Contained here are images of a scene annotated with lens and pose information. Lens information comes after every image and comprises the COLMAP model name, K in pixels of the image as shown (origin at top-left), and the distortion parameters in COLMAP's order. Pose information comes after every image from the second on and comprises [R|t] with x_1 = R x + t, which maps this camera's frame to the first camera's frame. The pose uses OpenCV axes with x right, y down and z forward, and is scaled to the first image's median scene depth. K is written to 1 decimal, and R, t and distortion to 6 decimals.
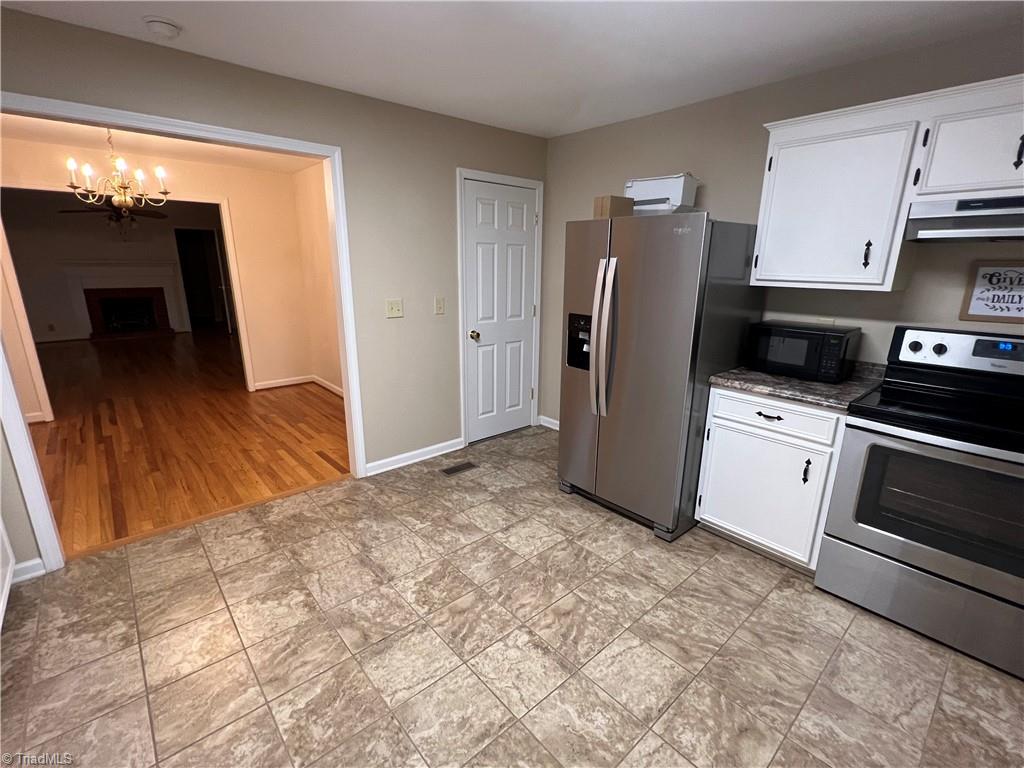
lens RADIAL K [[468.8, 0, 512.0], [0, 468.8, 386.5], [0, 0, 1]] dist [-0.000610, 0.000143]
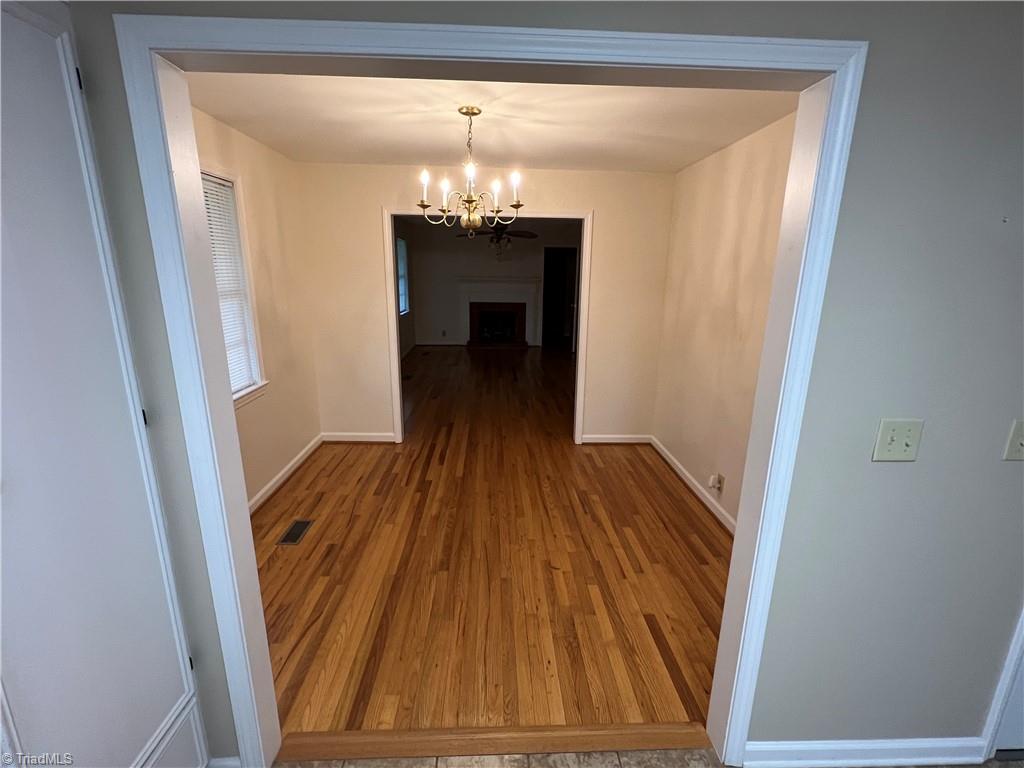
lens RADIAL K [[468.8, 0, 506.6], [0, 468.8, 385.6], [0, 0, 1]] dist [-0.000610, 0.000143]
pose [[0.767231, 0.156511, -0.621981, -0.299667], [-0.171171, 0.984561, 0.036602, -0.191841], [0.618107, 0.078383, 0.782176, 0.523077]]
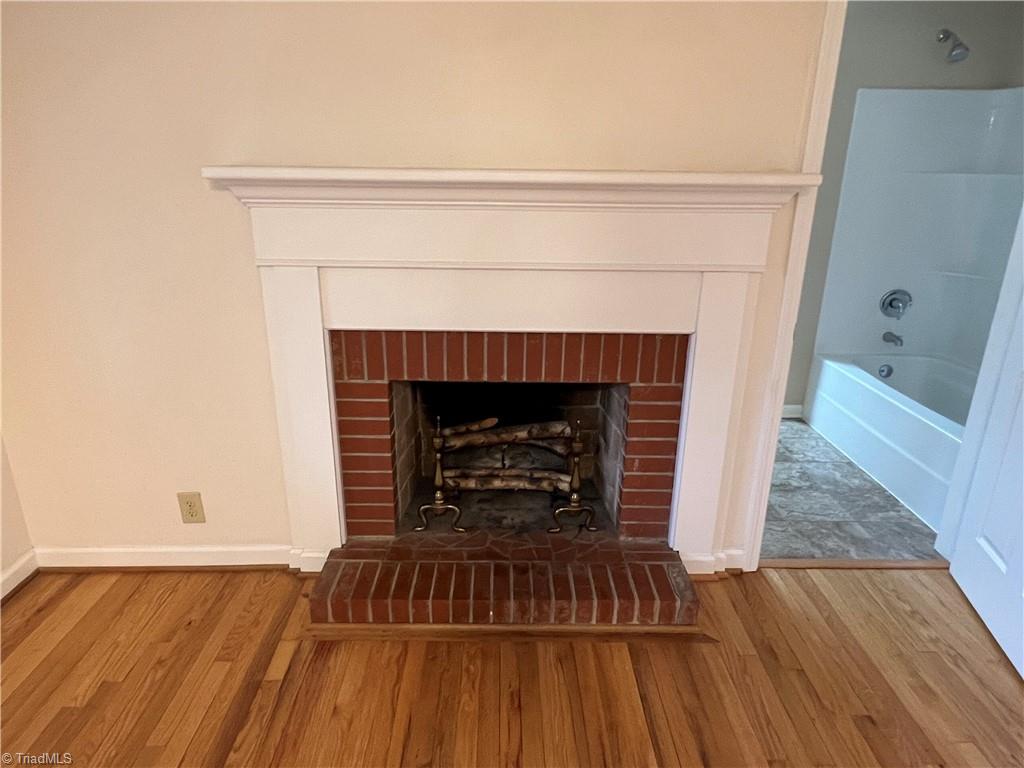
lens RADIAL K [[641.4, 0, 511.4], [0, 641.4, 385.6], [0, 0, 1]] dist [-0.000504, -0.000857]
pose [[0.756853, 0.210088, -0.618900, -2.093198], [-0.170698, 0.977603, 0.123104, -0.680349], [0.630901, 0.012474, 0.775763, 2.534560]]
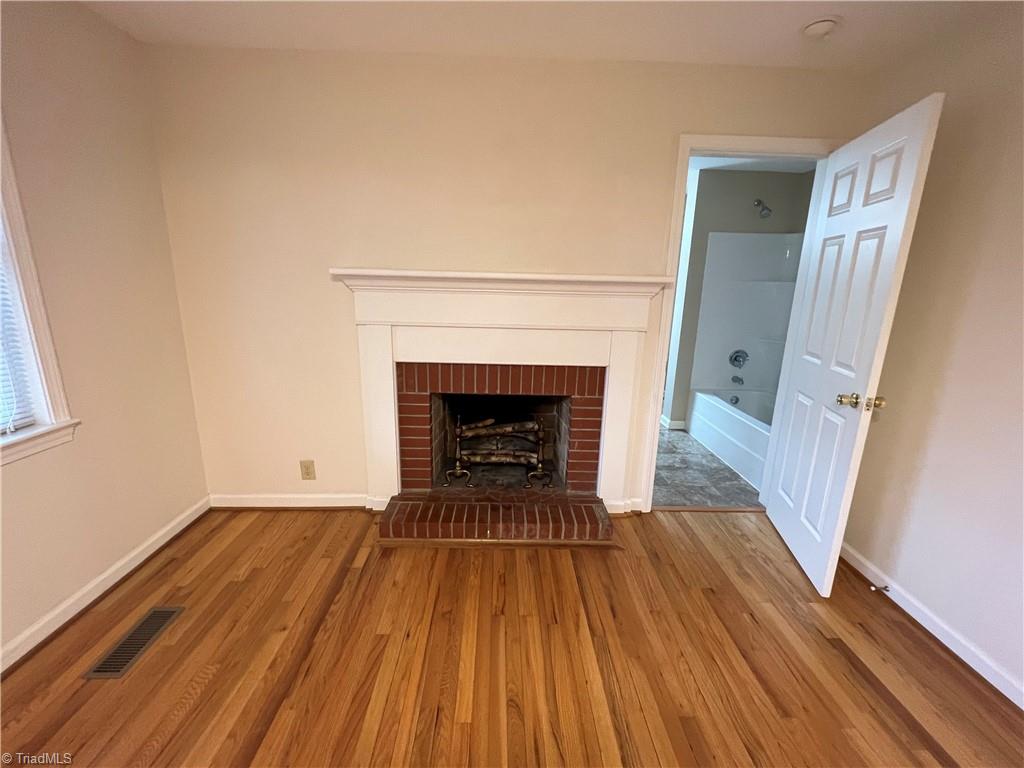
lens RADIAL K [[435.7, 0, 513.3], [0, 435.7, 384.5], [0, 0, 1]] dist [-0.002822, 0.000090]
pose [[0.765061, 0.158610, -0.624119, -2.002687], [-0.180414, 0.983172, 0.028701, -0.639779], [0.618169, 0.090642, 0.780802, 2.450676]]
